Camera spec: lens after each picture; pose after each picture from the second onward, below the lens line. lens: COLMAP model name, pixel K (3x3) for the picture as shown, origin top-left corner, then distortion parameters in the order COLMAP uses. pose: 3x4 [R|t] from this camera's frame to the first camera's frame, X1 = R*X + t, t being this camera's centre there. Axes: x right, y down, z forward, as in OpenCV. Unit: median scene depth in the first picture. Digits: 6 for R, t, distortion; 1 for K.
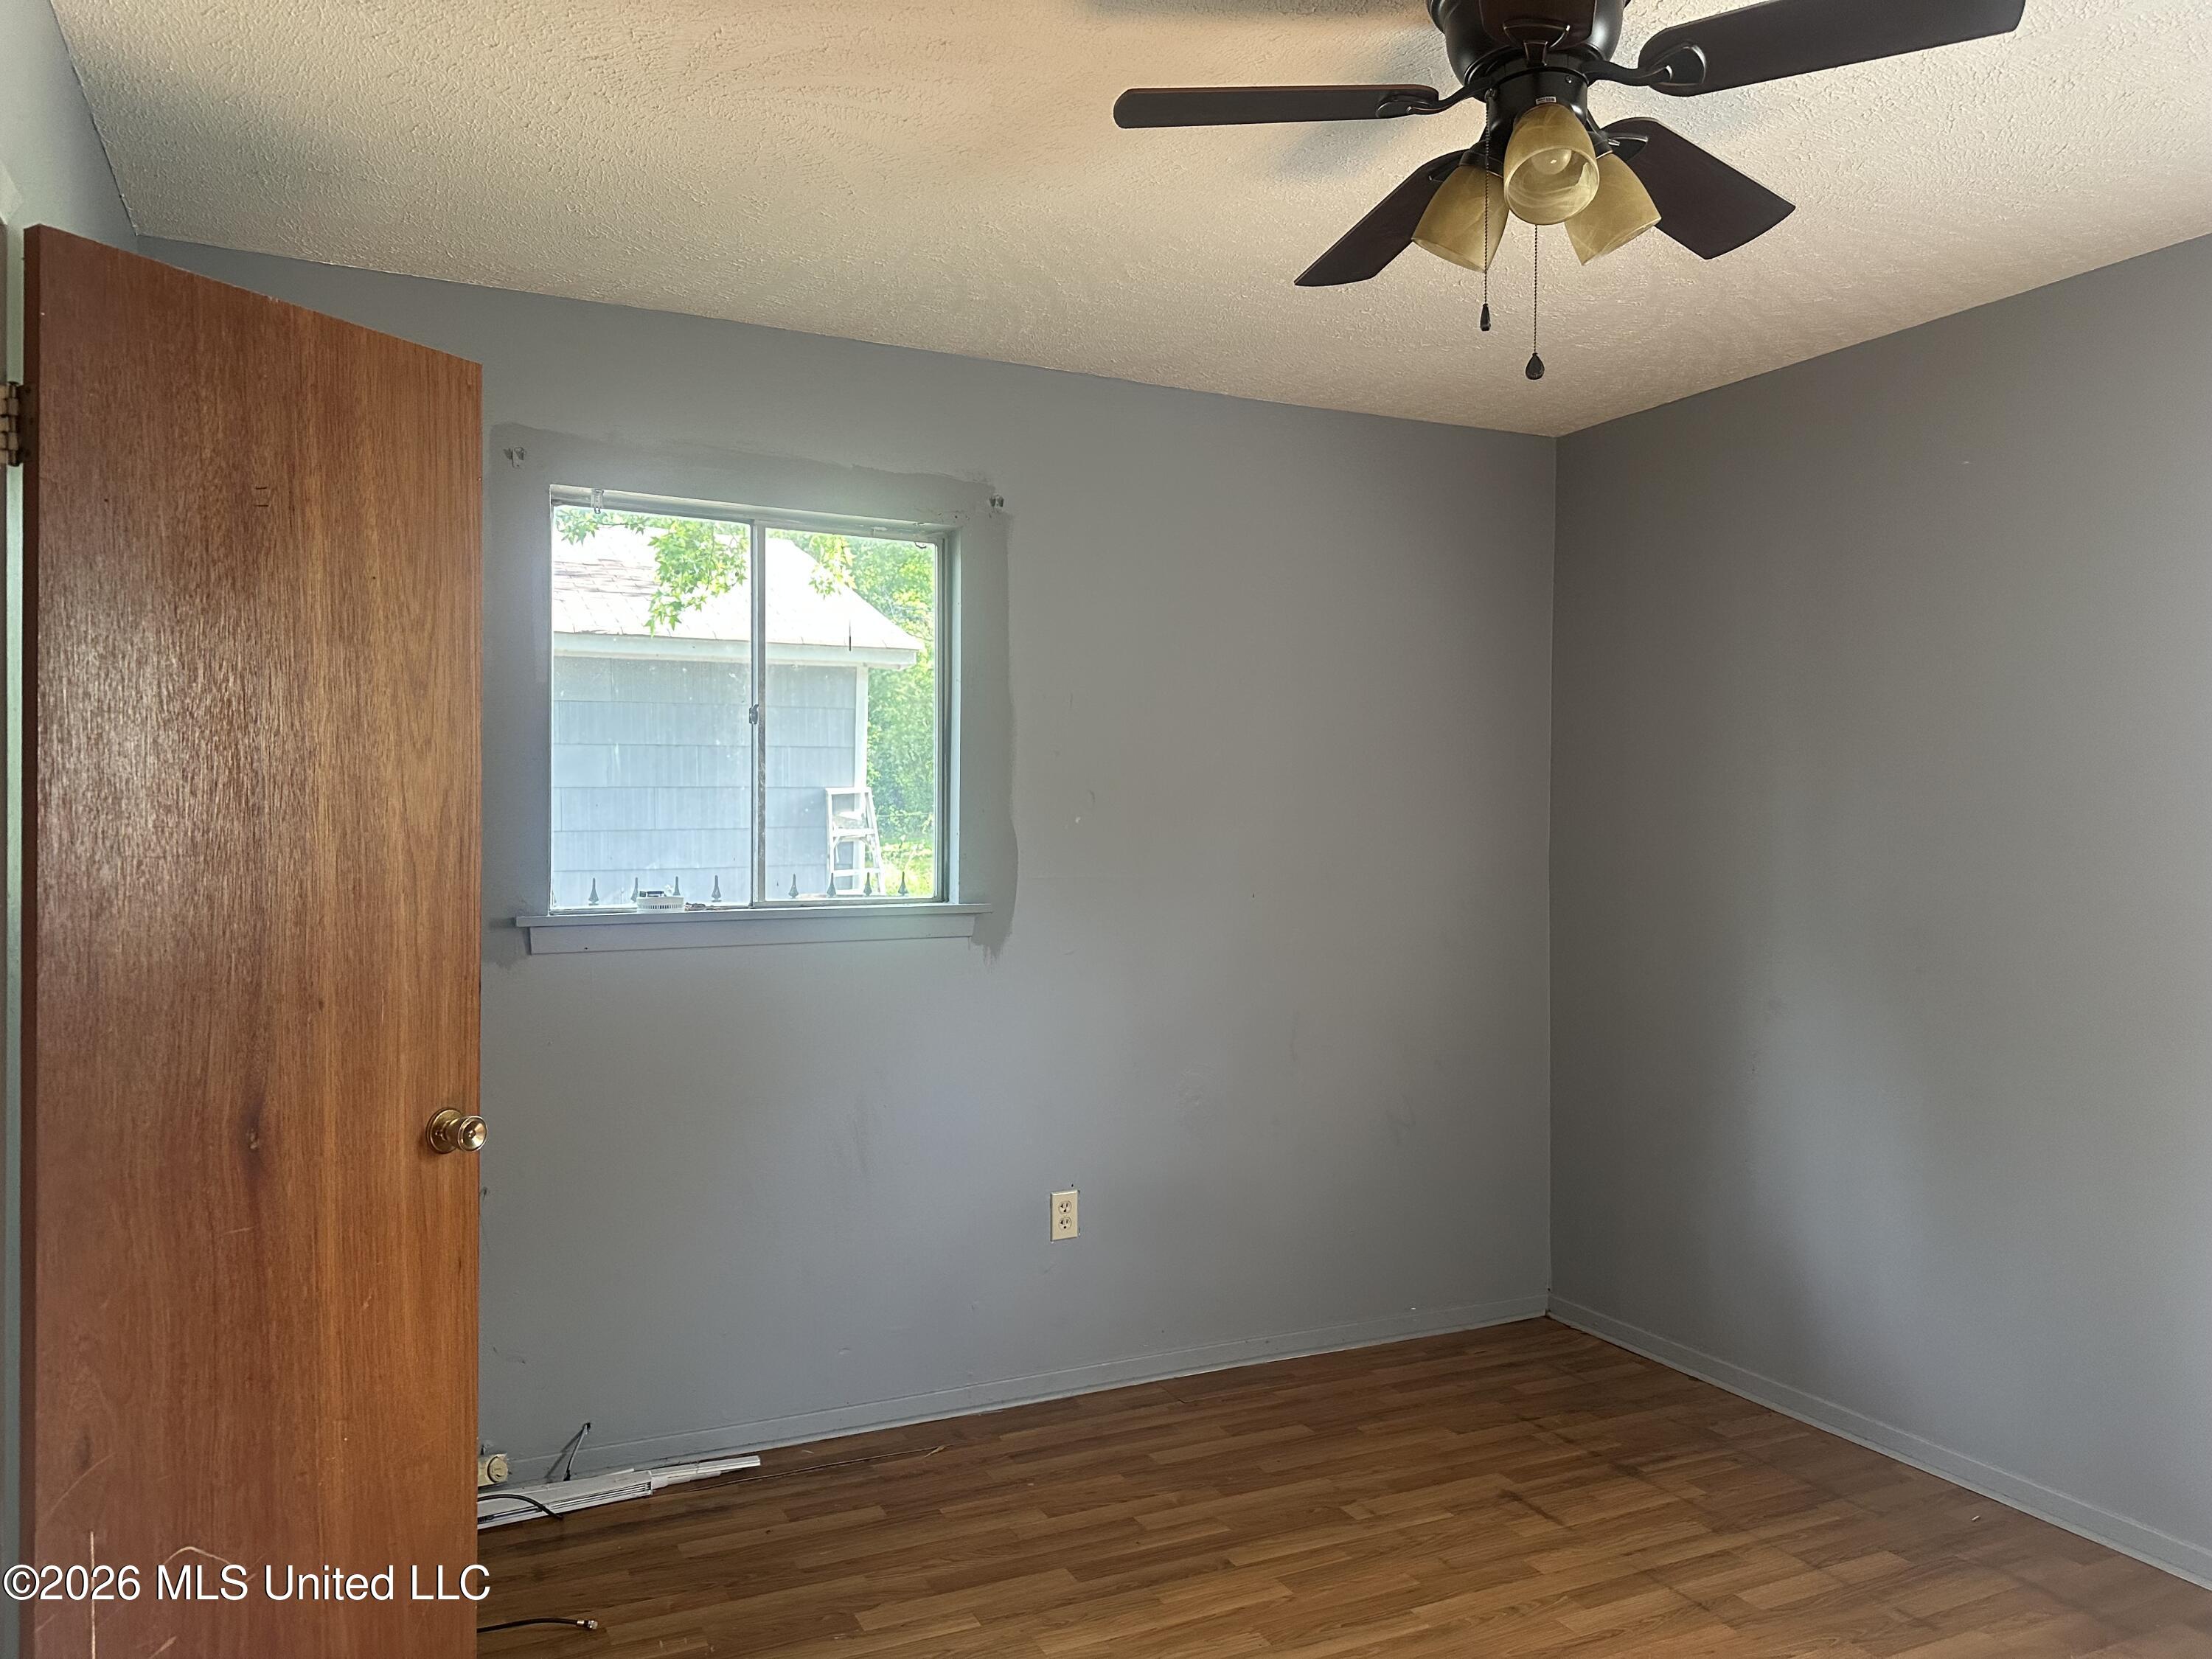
lens RADIAL K [[1546.4, 0, 1154.3], [0, 1546.4, 820.1], [0, 0, 1]] dist [0.059756, -0.072470]
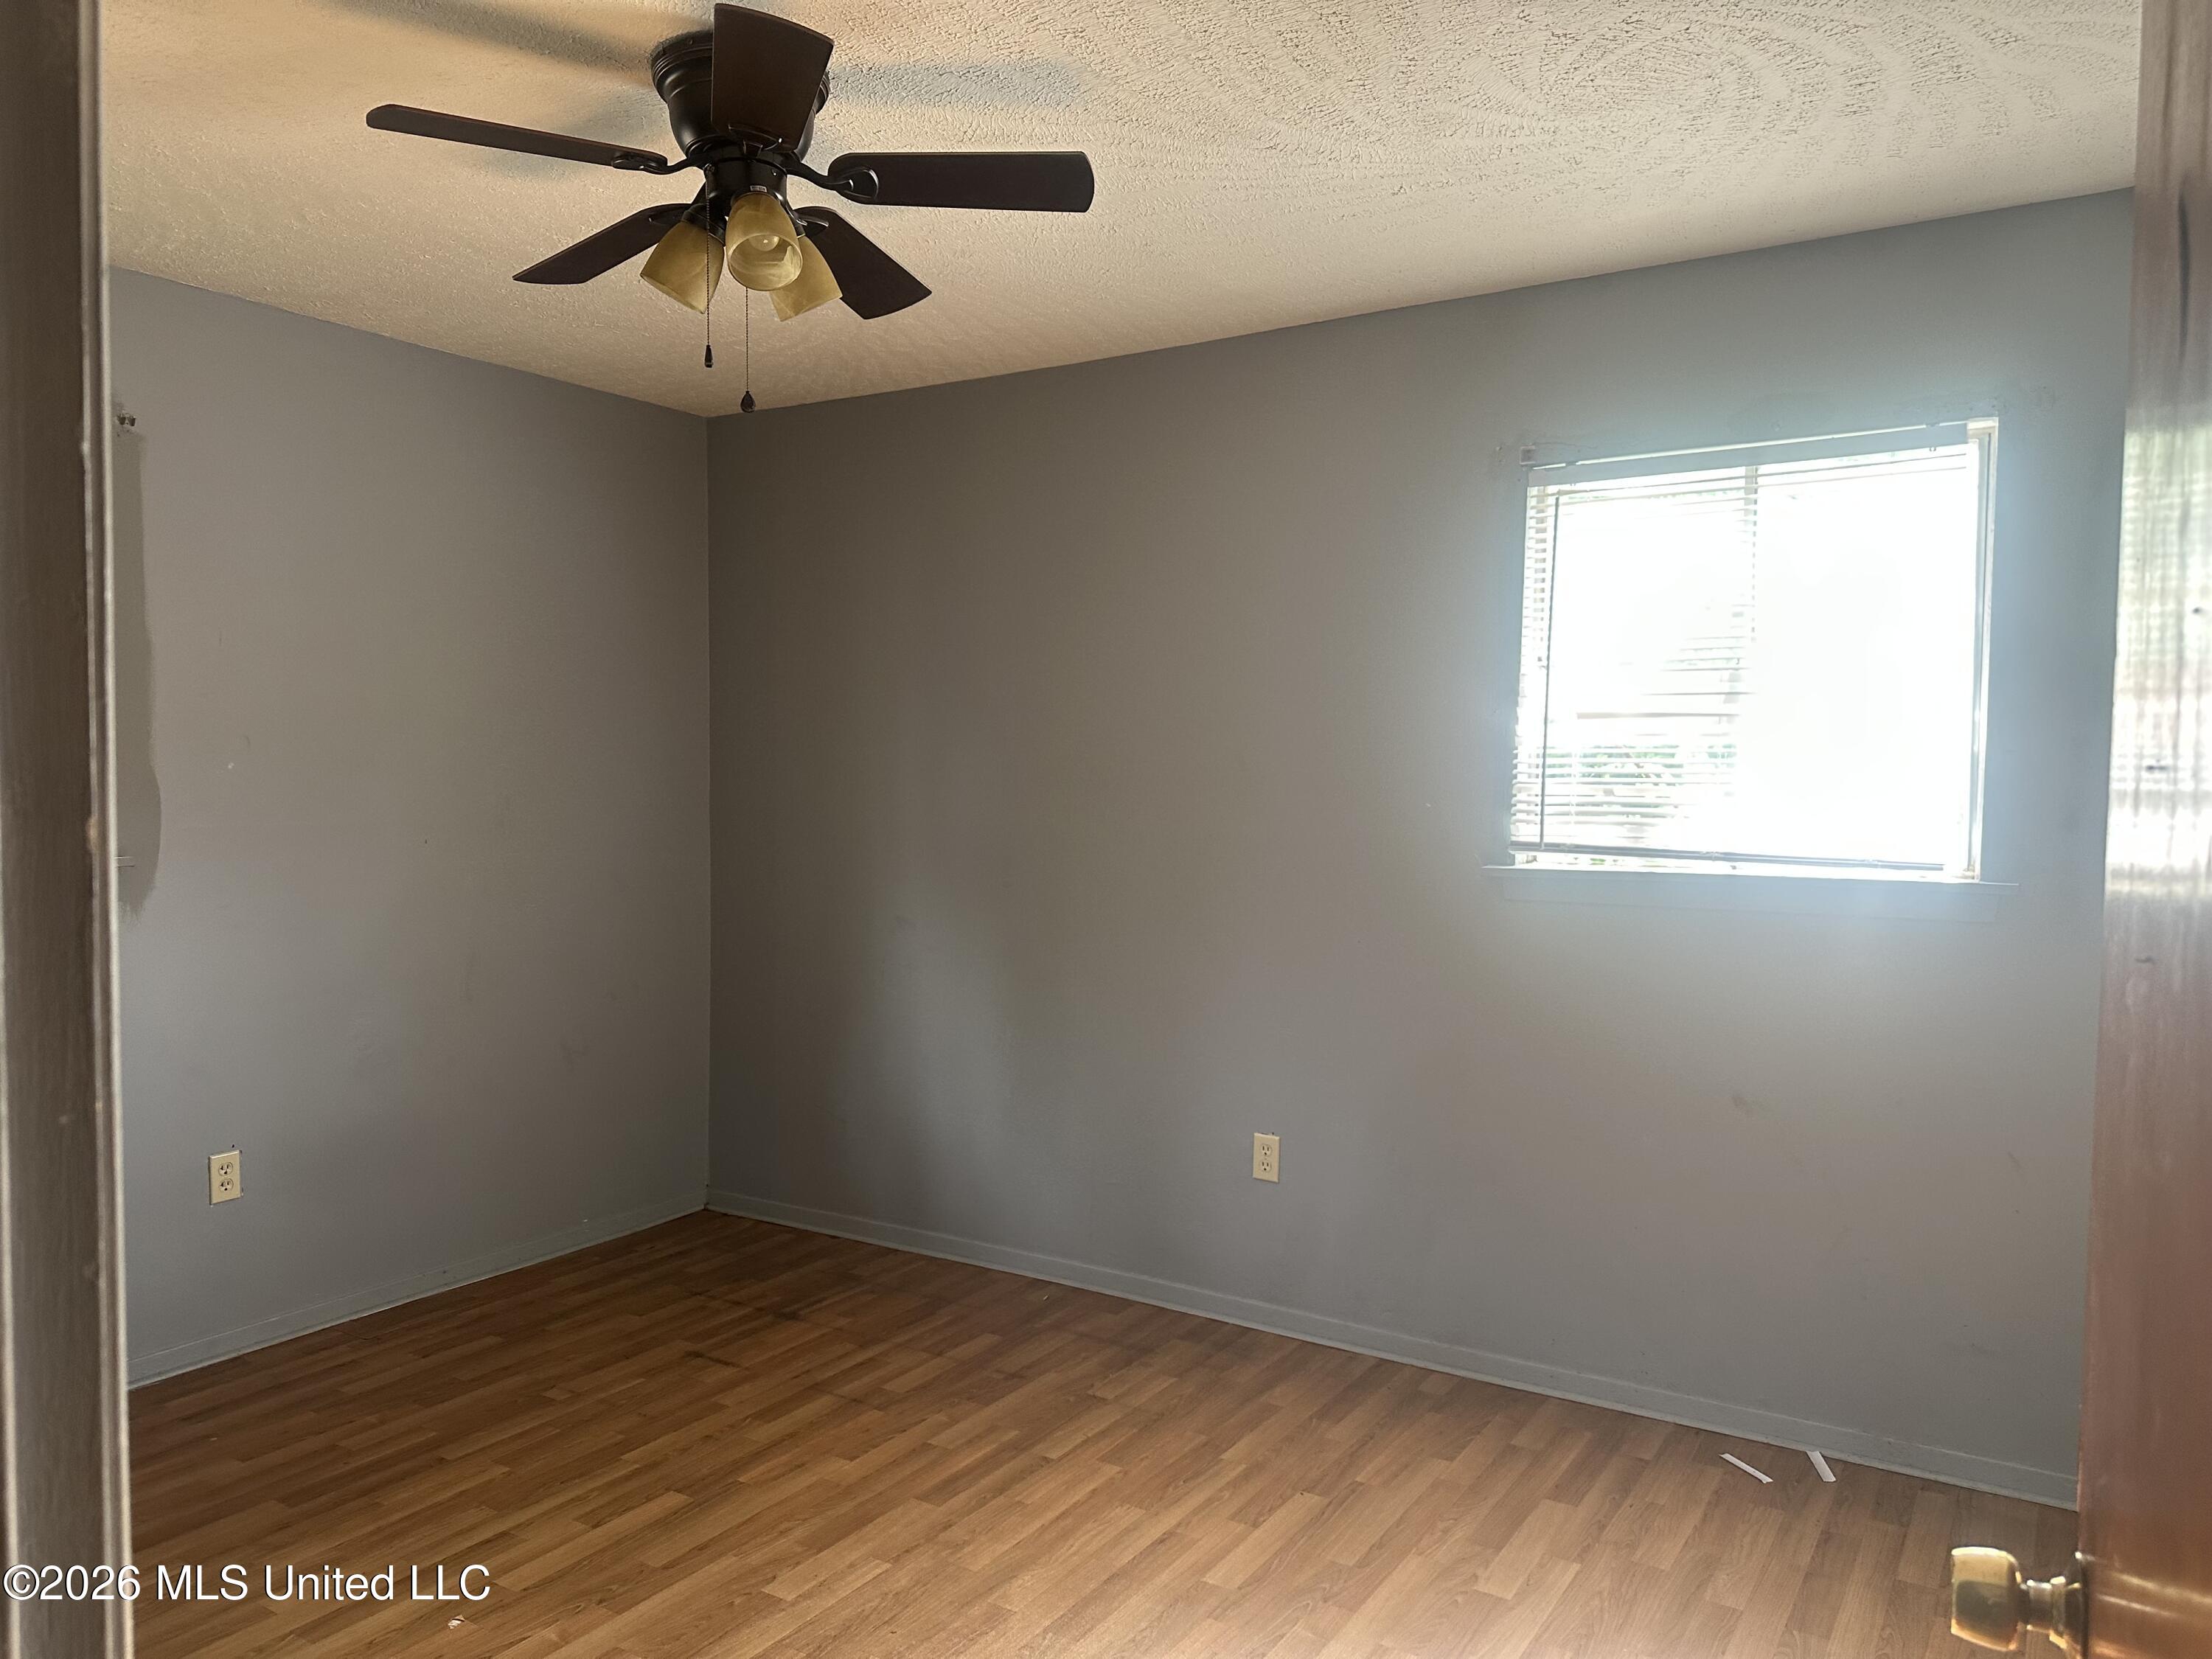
lens RADIAL K [[1546.4, 0, 1109.8], [0, 1546.4, 820.4], [0, 0, 1]] dist [0.059756, -0.072470]
pose [[0.854972, -0.018094, 0.518359, -0.108455], [-0.001718, 0.999287, 0.037715, -0.006645], [-0.518671, -0.033136, 0.854331, -0.143972]]
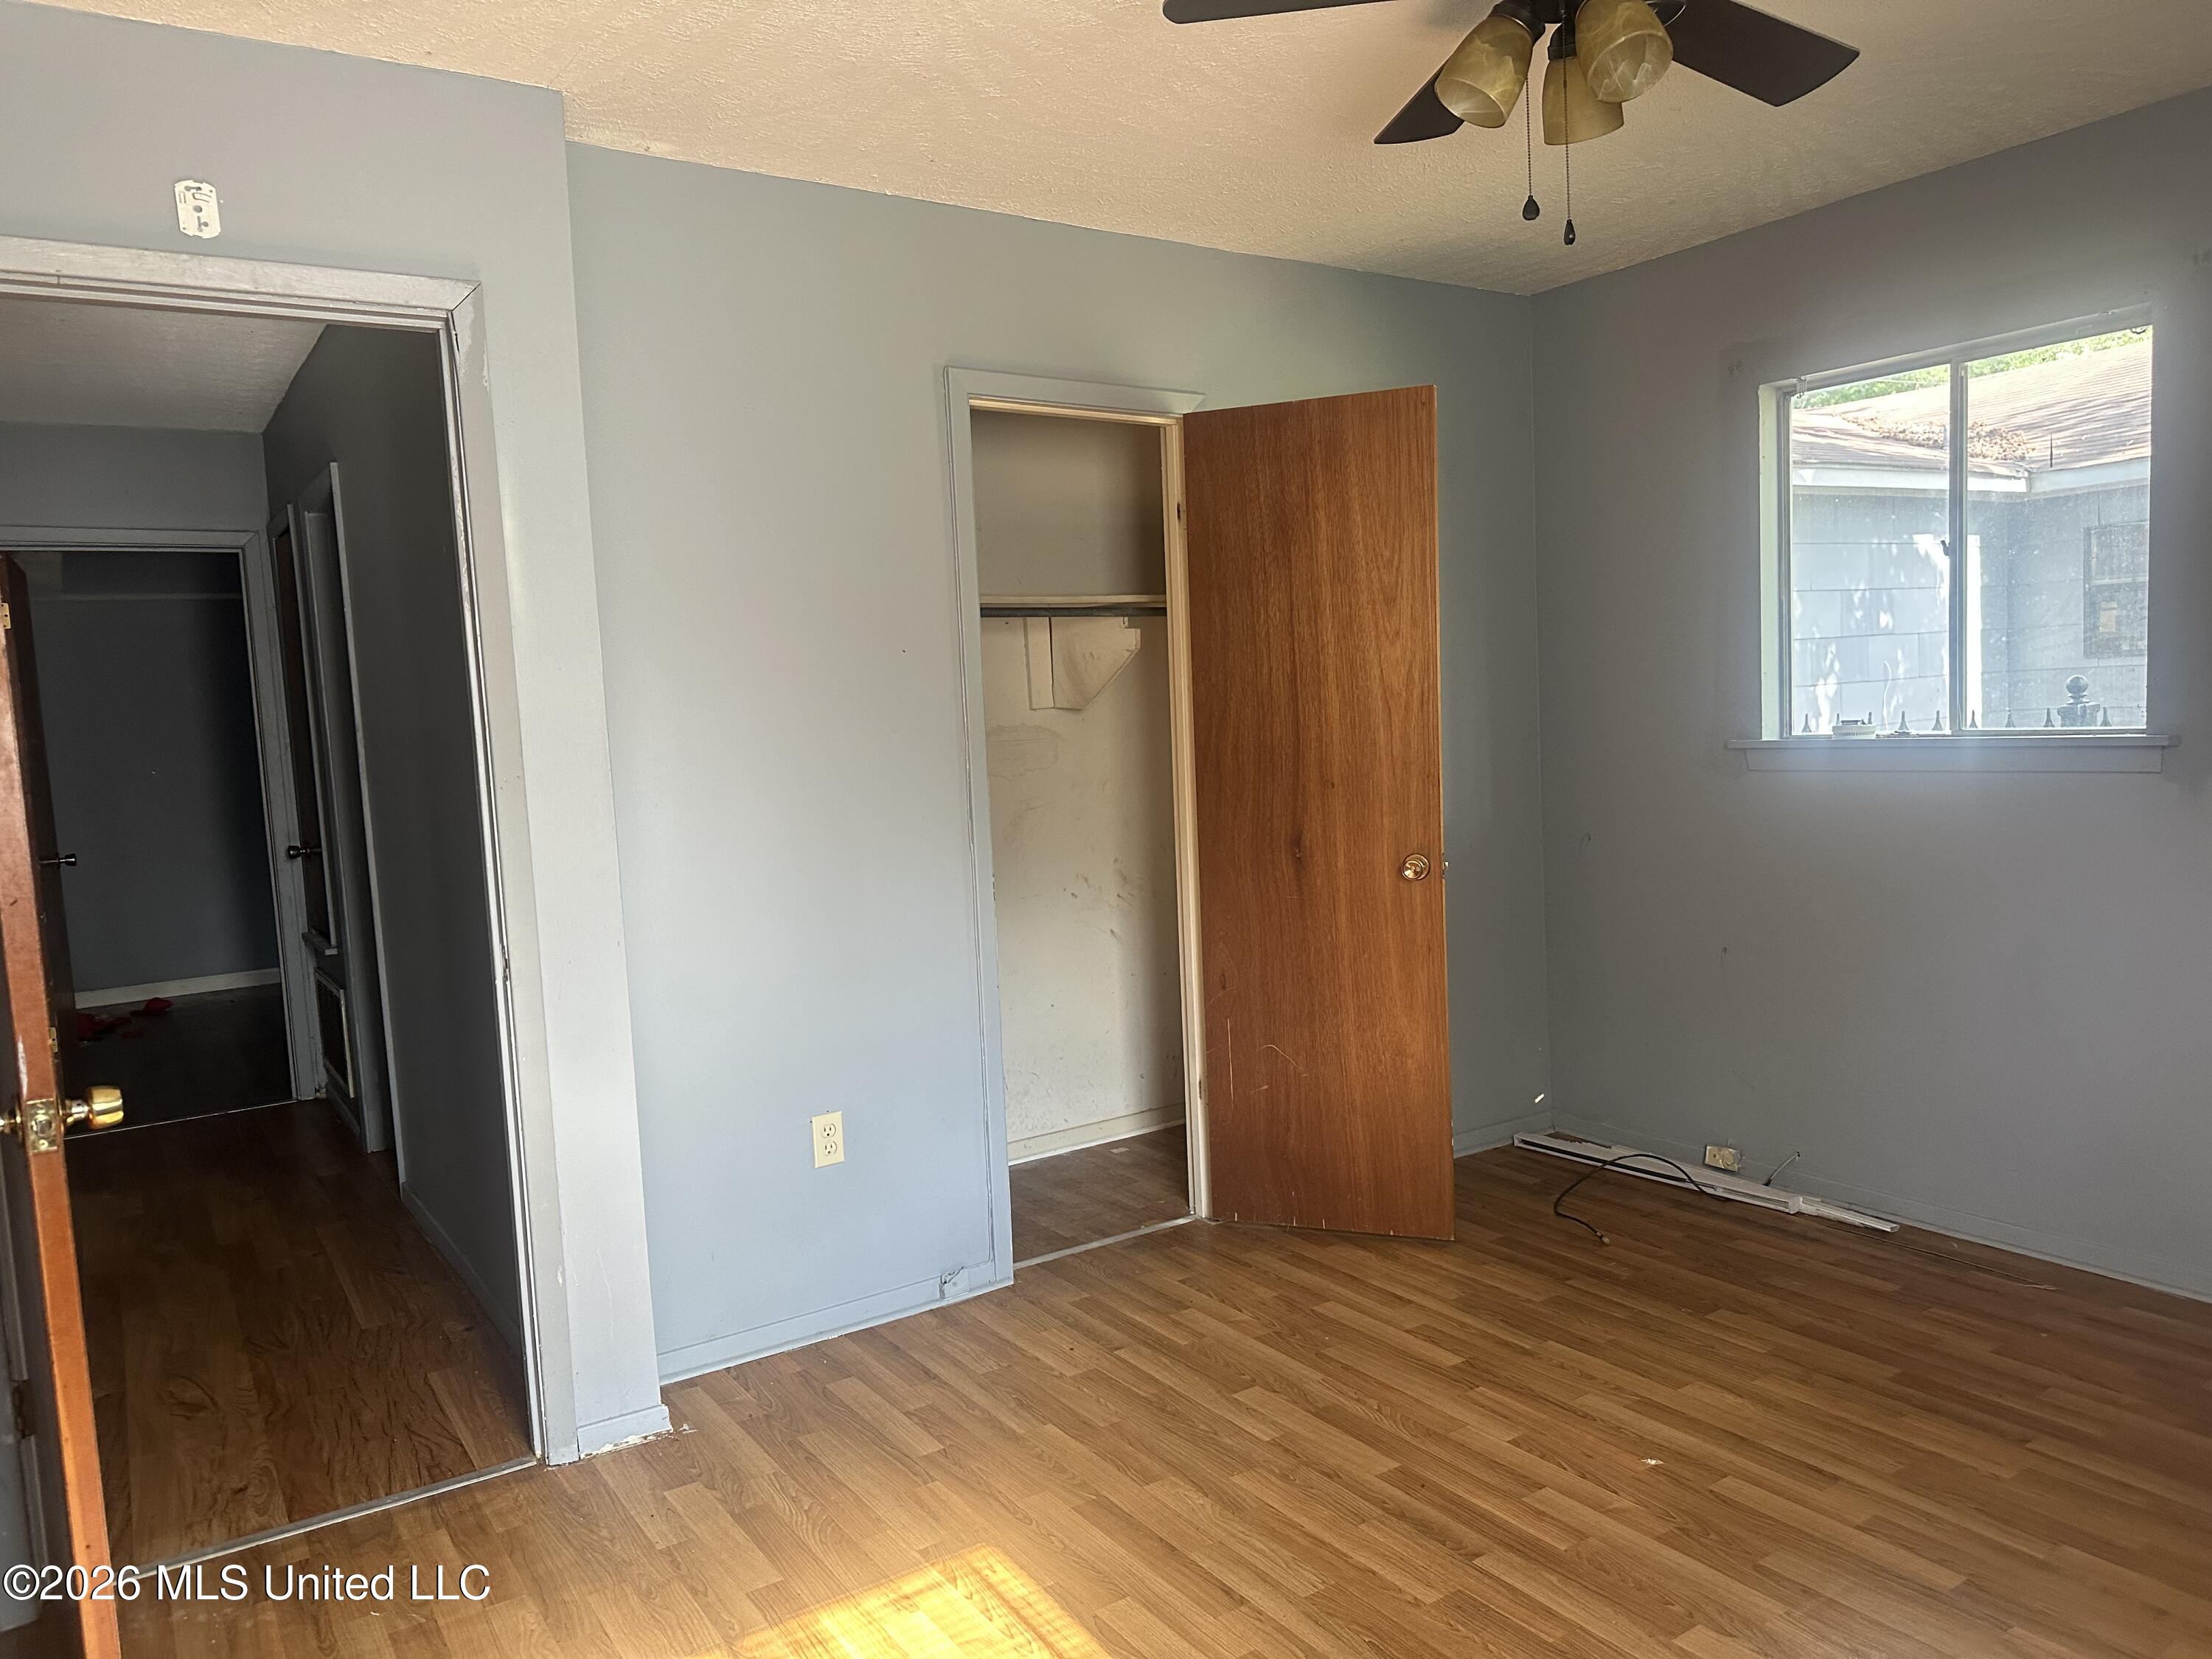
lens RADIAL K [[1546.4, 0, 1104.0], [0, 1546.4, 836.9], [0, 0, 1]] dist [0.059756, -0.072470]
pose [[0.142899, 0.079094, -0.986572, 0.850624], [0.046143, 0.995185, 0.086468, 0.006306], [0.988661, -0.057879, 0.138561, 0.335387]]
